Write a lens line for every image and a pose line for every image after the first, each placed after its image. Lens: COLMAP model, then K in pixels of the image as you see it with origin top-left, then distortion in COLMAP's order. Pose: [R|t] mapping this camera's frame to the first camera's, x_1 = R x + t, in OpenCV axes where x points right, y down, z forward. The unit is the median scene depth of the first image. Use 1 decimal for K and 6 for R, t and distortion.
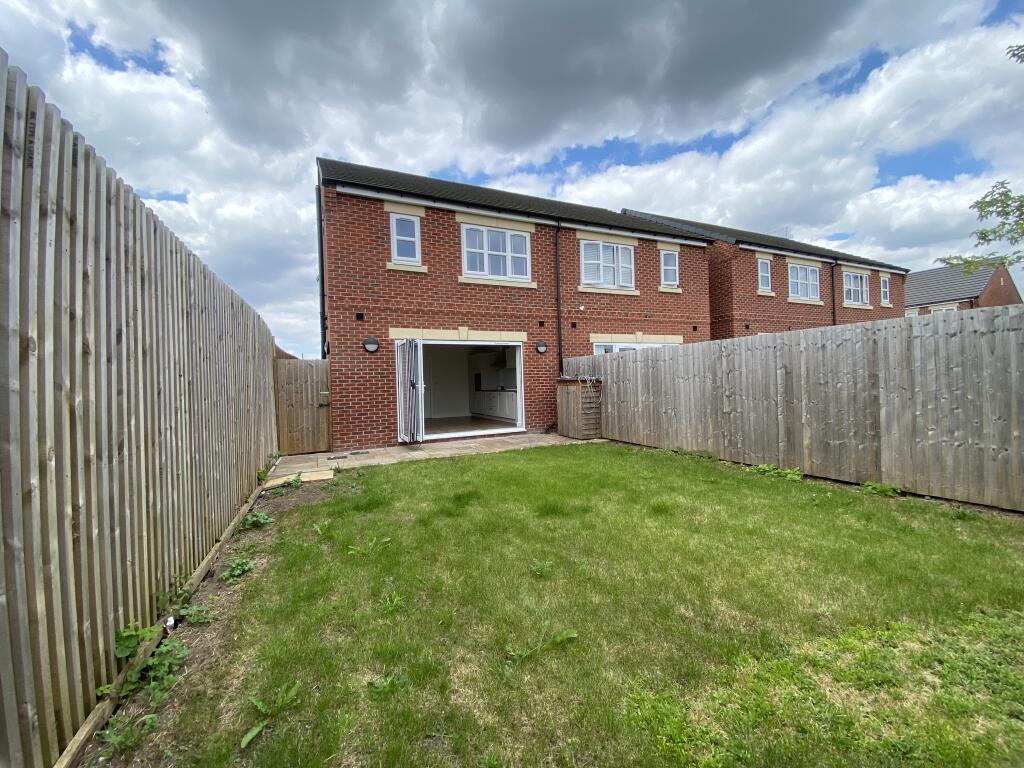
lens RADIAL K [[413.9, 0, 509.8], [0, 413.9, 386.7], [0, 0, 1]] dist [0.059159, -0.027673]
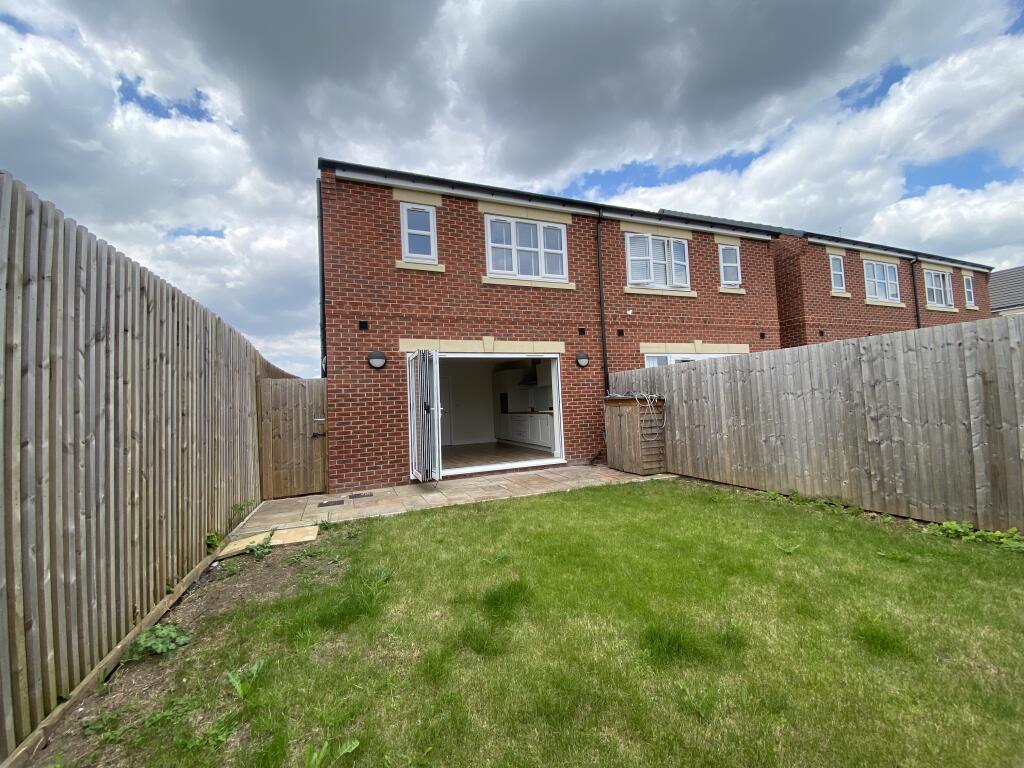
lens RADIAL K [[416.1, 0, 515.1], [0, 416.1, 387.5], [0, 0, 1]] dist [0.019876, -0.019559]
pose [[0.998989, -0.017520, -0.041390, -0.023291], [0.015527, 0.998727, -0.047987, -0.002264], [0.042178, 0.047295, 0.997990, 0.158348]]
